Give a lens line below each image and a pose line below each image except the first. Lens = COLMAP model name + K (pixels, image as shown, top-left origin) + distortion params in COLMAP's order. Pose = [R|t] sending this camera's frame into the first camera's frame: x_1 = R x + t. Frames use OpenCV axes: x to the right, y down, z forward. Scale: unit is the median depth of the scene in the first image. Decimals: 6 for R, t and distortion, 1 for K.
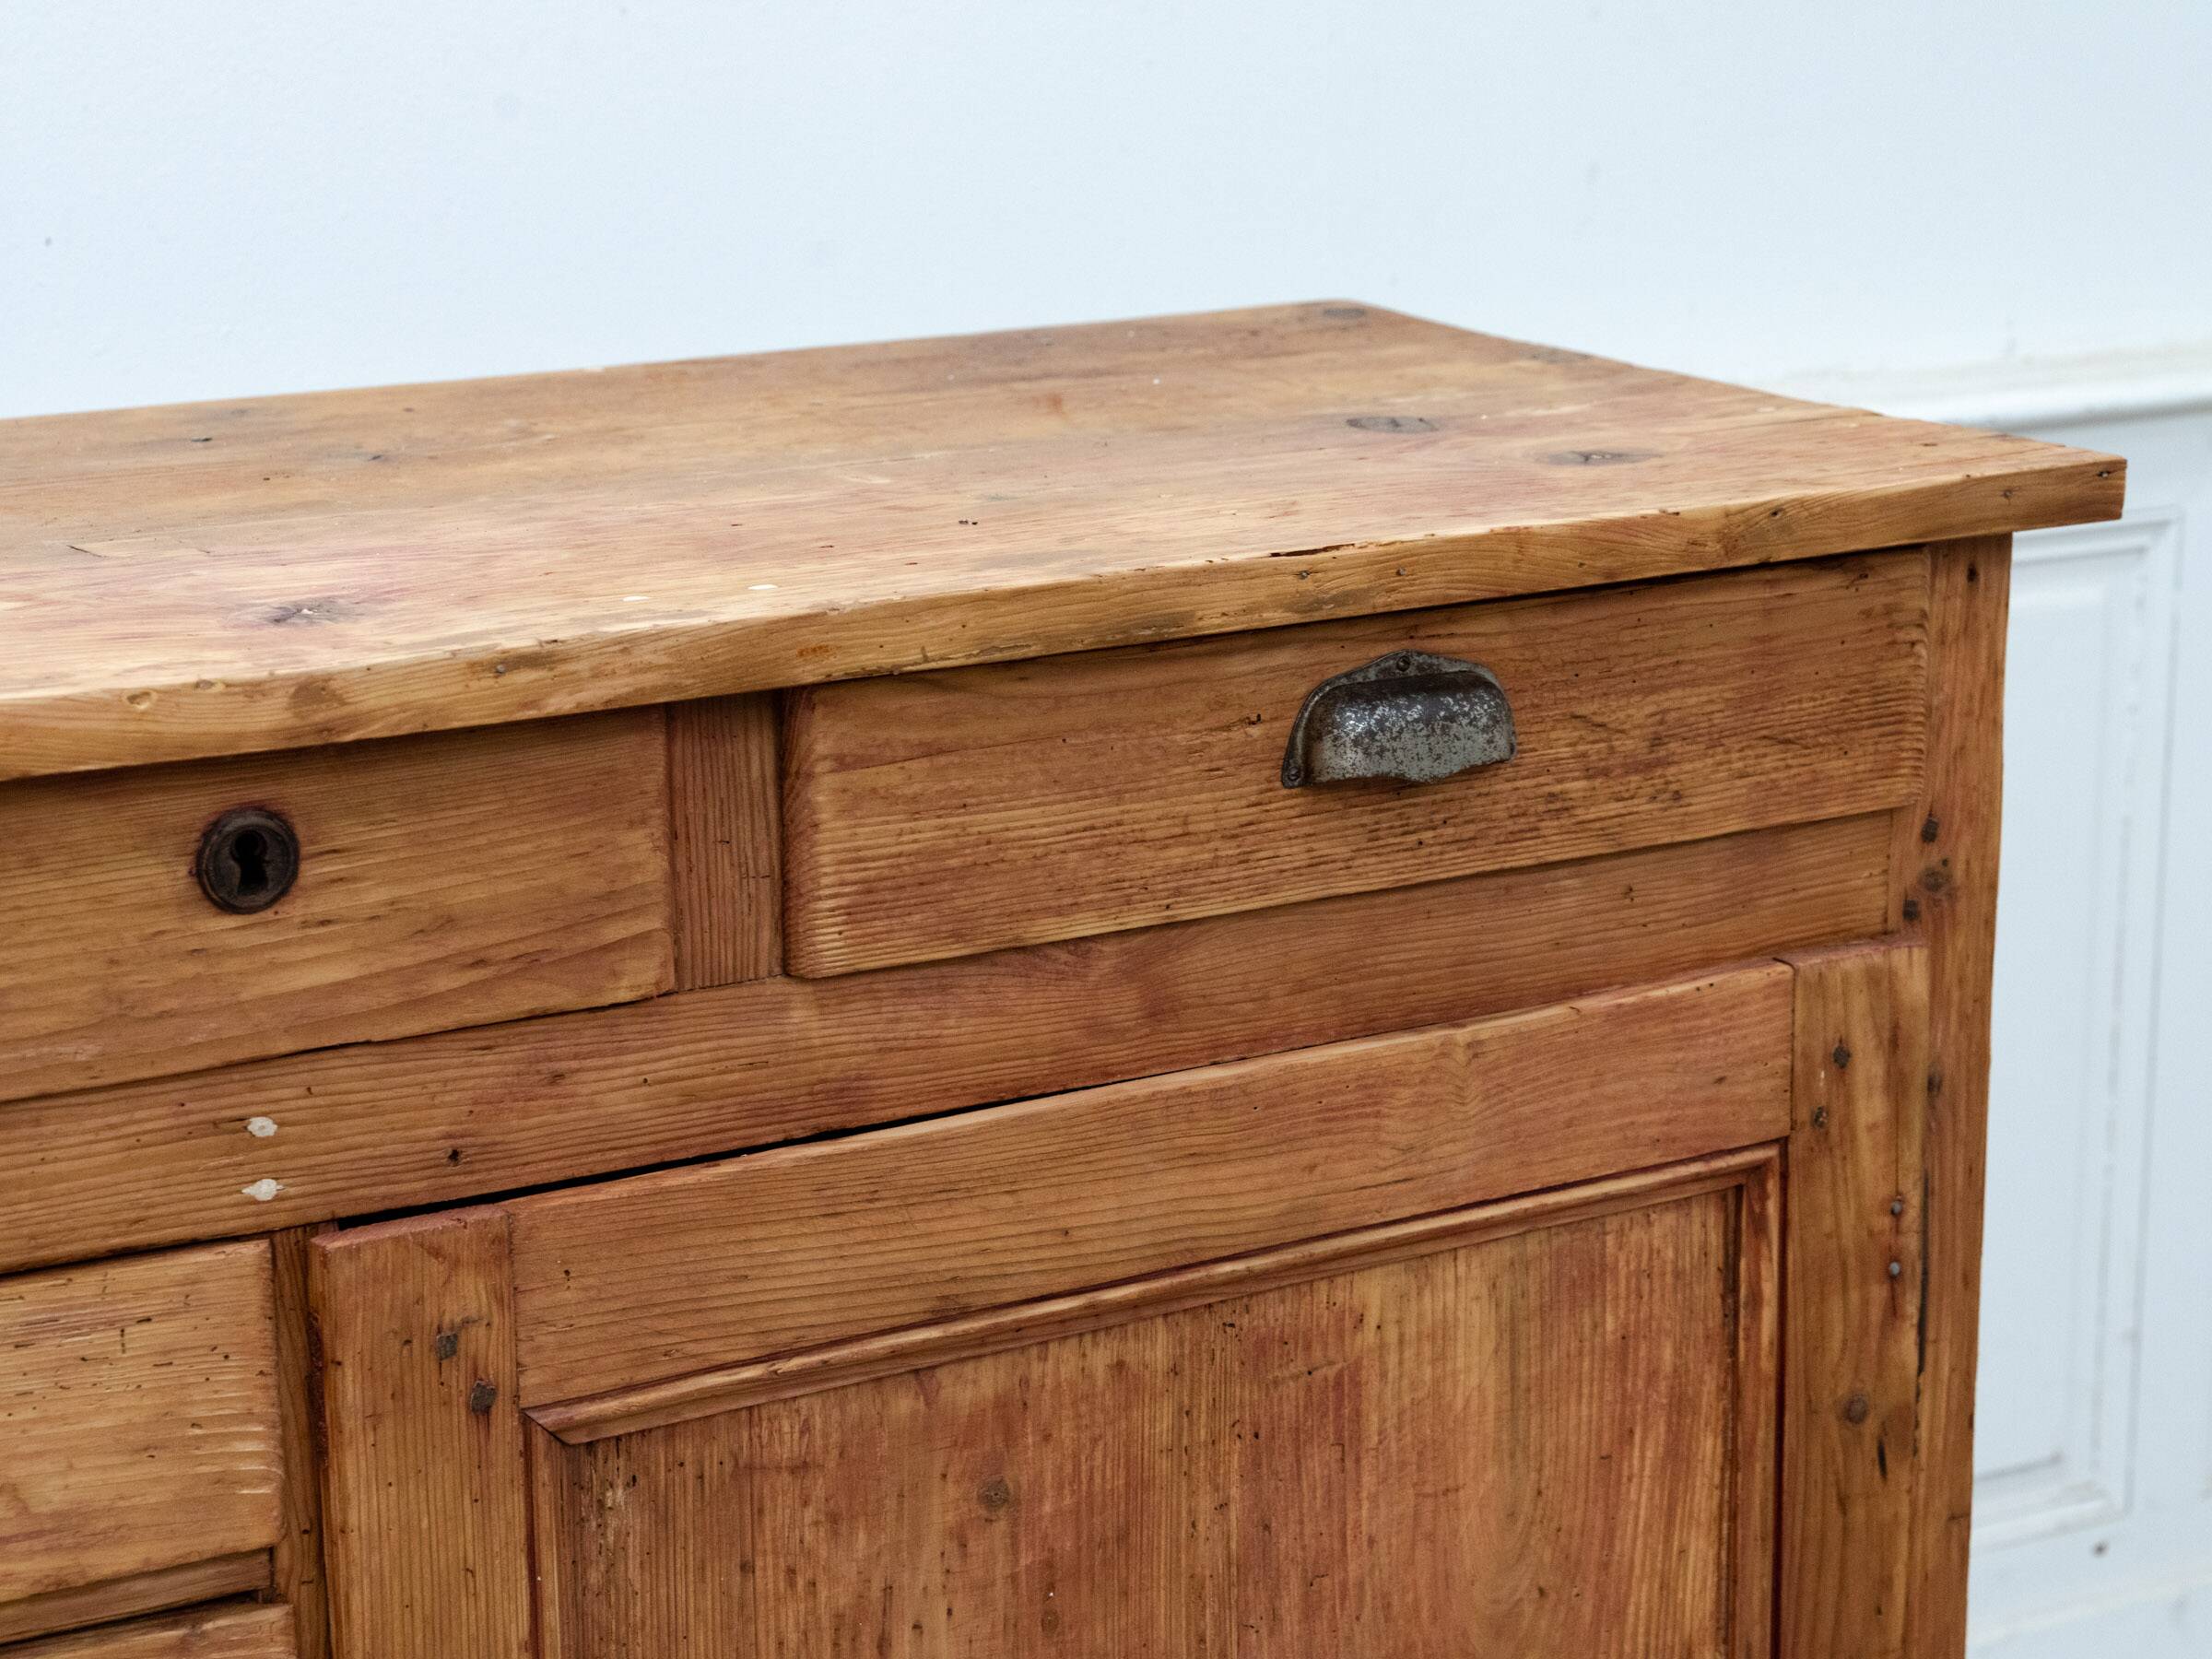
lens RADIAL K [[4715.1, 0, 1105.1], [0, 4715.1, 590.2], [0, 0, 1]] dist [0.057787, -2.825510]
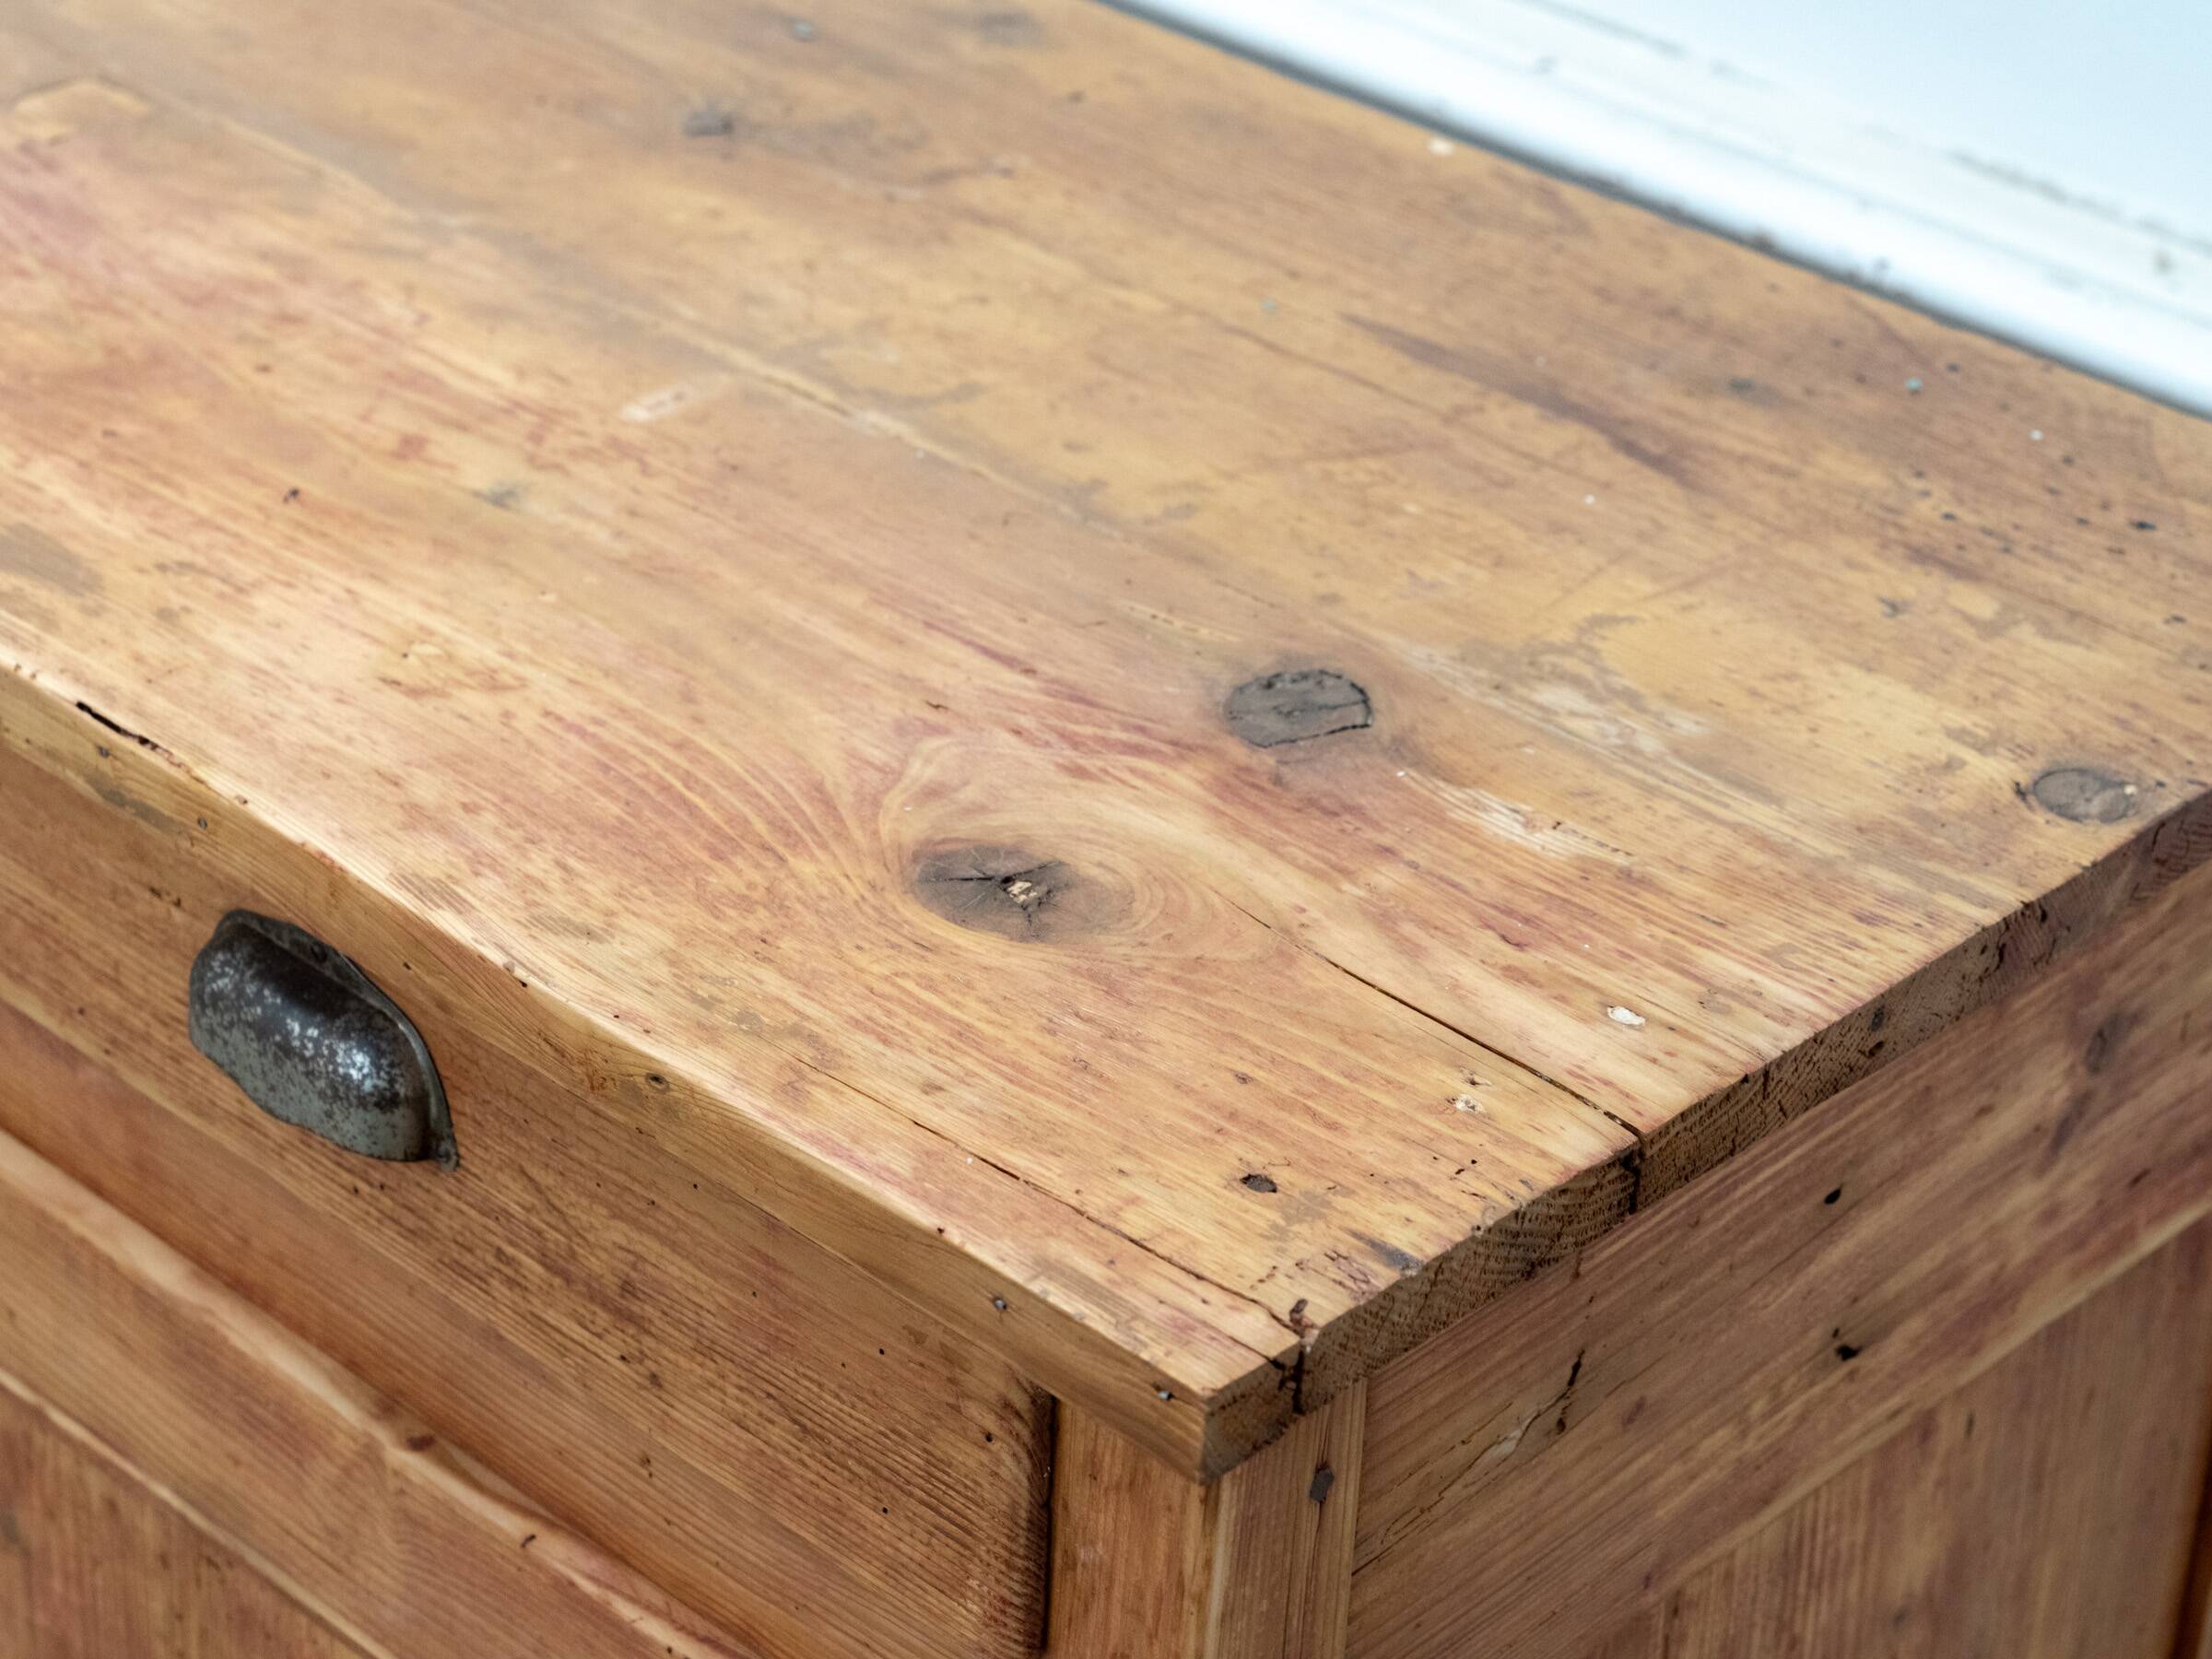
lens RADIAL K [[4715.1, 0, 1105.1], [0, 4715.1, 590.2], [0, 0, 1]] dist [0.057787, -2.825510]
pose [[0.281907, 0.452066, -0.846265, 0.635493], [-0.231636, 0.888016, 0.397206, -0.322379], [0.931060, 0.084050, 0.355053, 0.824164]]
